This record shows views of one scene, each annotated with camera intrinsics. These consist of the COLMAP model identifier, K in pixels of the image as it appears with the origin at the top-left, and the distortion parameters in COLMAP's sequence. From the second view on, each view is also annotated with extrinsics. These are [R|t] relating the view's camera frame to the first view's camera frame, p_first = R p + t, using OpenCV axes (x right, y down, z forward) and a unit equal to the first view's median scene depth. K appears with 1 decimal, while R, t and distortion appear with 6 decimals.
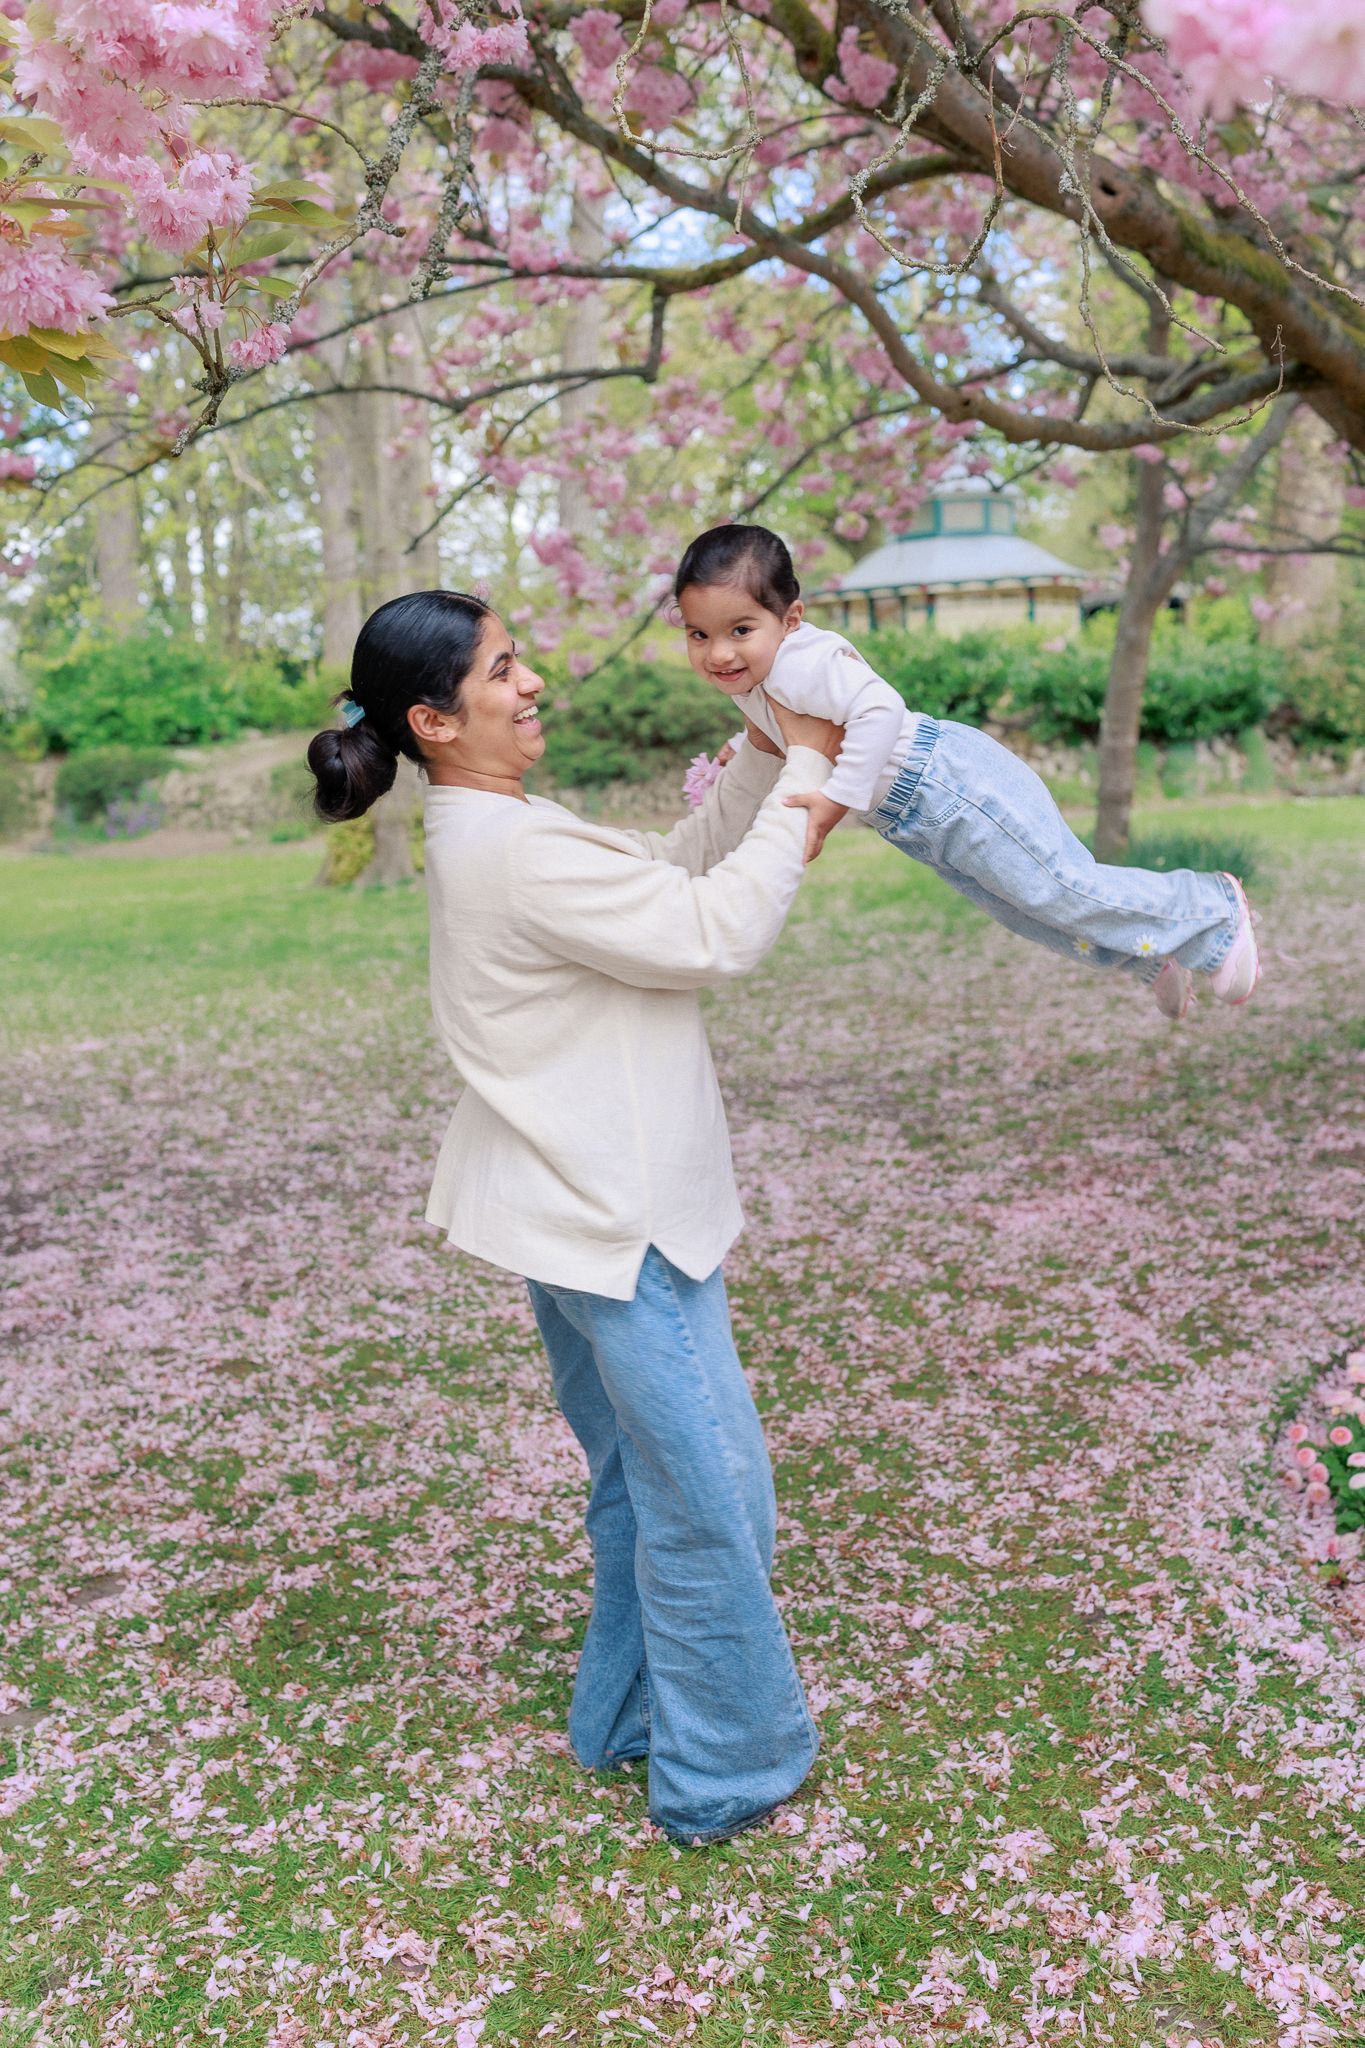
lens RADIAL K [[1940.9, 0, 714.3], [0, 1940.9, 1017.9], [0, 0, 1]] dist [-0.004972, 0.000000]
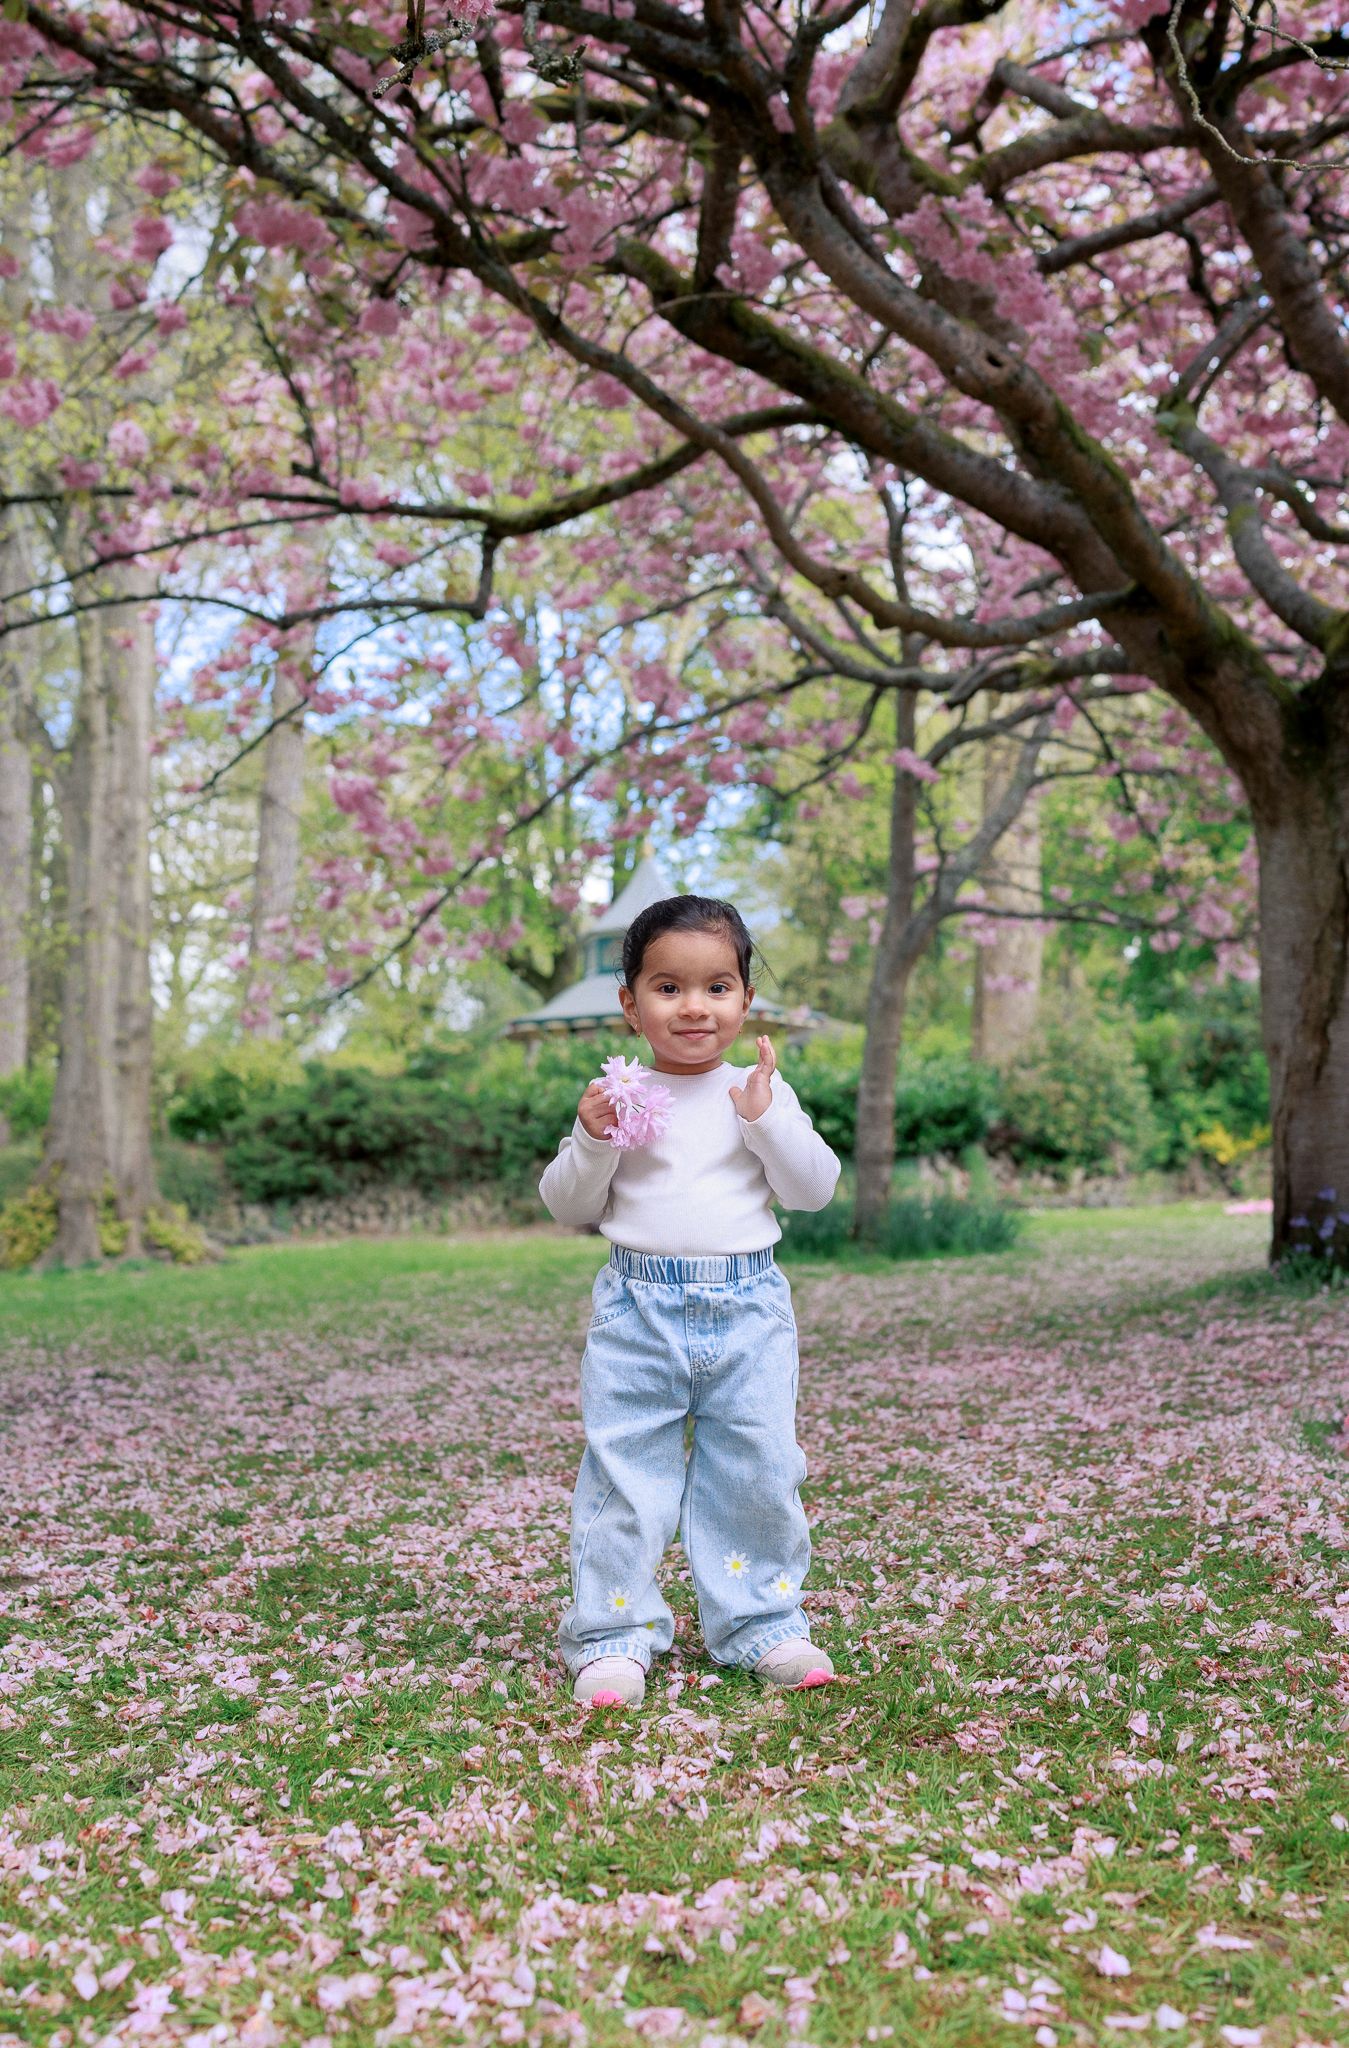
lens RADIAL K [[2056.6, 0, 708.5], [0, 2056.6, 996.0], [0, 0, 1]] dist [-0.000548, 0.000000]
pose [[0.985482, 0.030044, 0.167101, -0.187334], [0.015076, 0.964845, -0.262387, 0.292764], [-0.169110, 0.261097, 0.950384, 0.068984]]
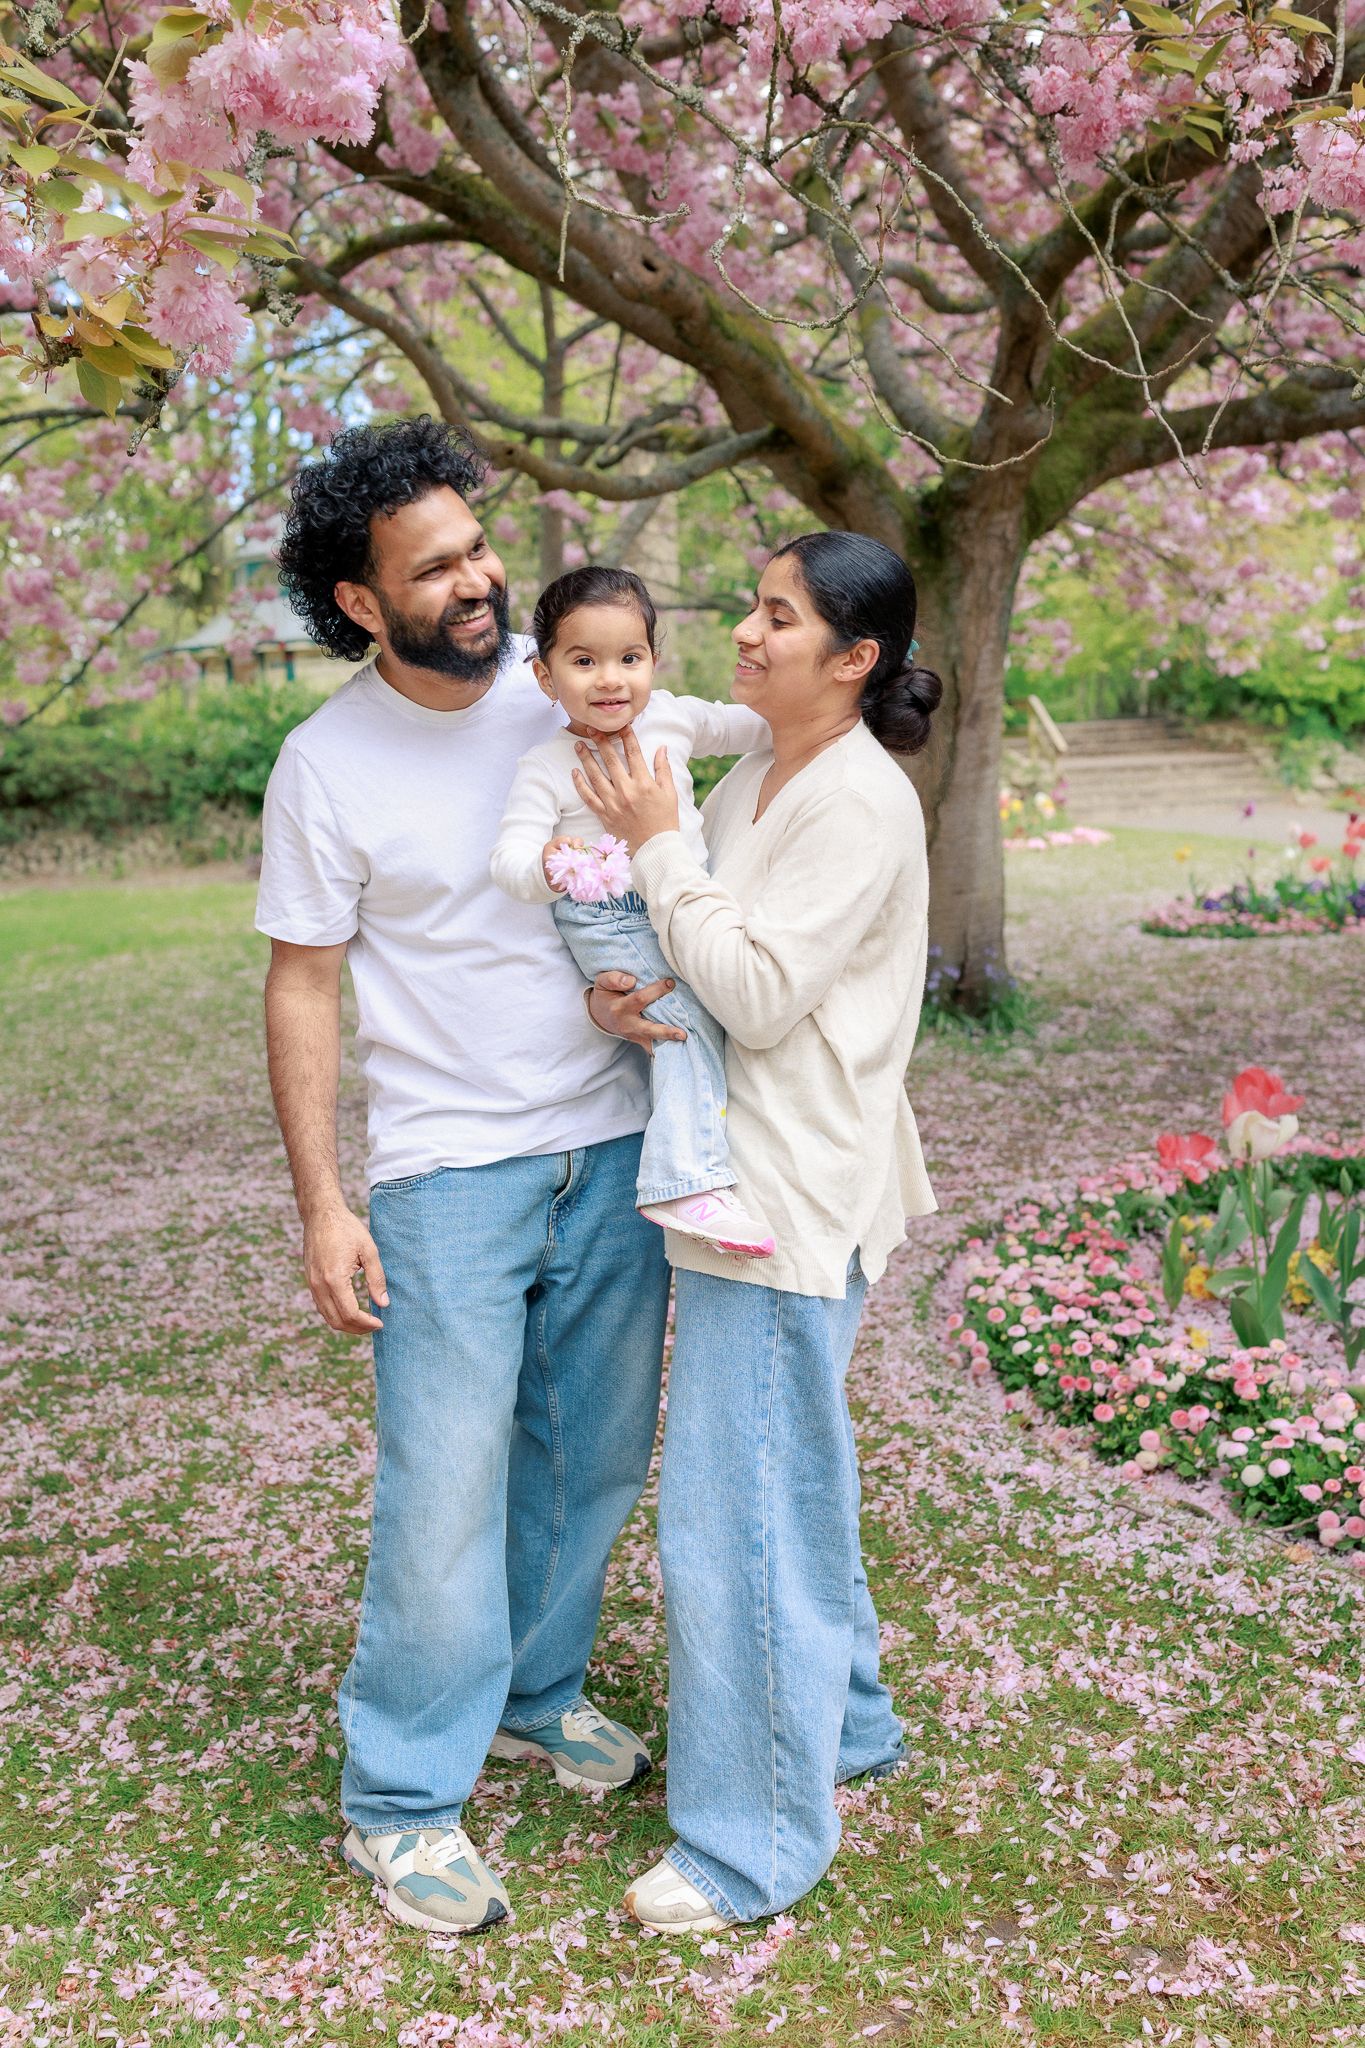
lens RADIAL K [[1940.9, 0, 681.4], [0, 1940.9, 1024.7], [0, 0, 1]] dist [-0.004972, 0.000000]
pose [[0.944645, -0.057903, 0.322944, -0.244784], [0.067260, 0.997575, -0.017879, 0.047694], [-0.321125, 0.038610, 0.946249, -0.076830]]
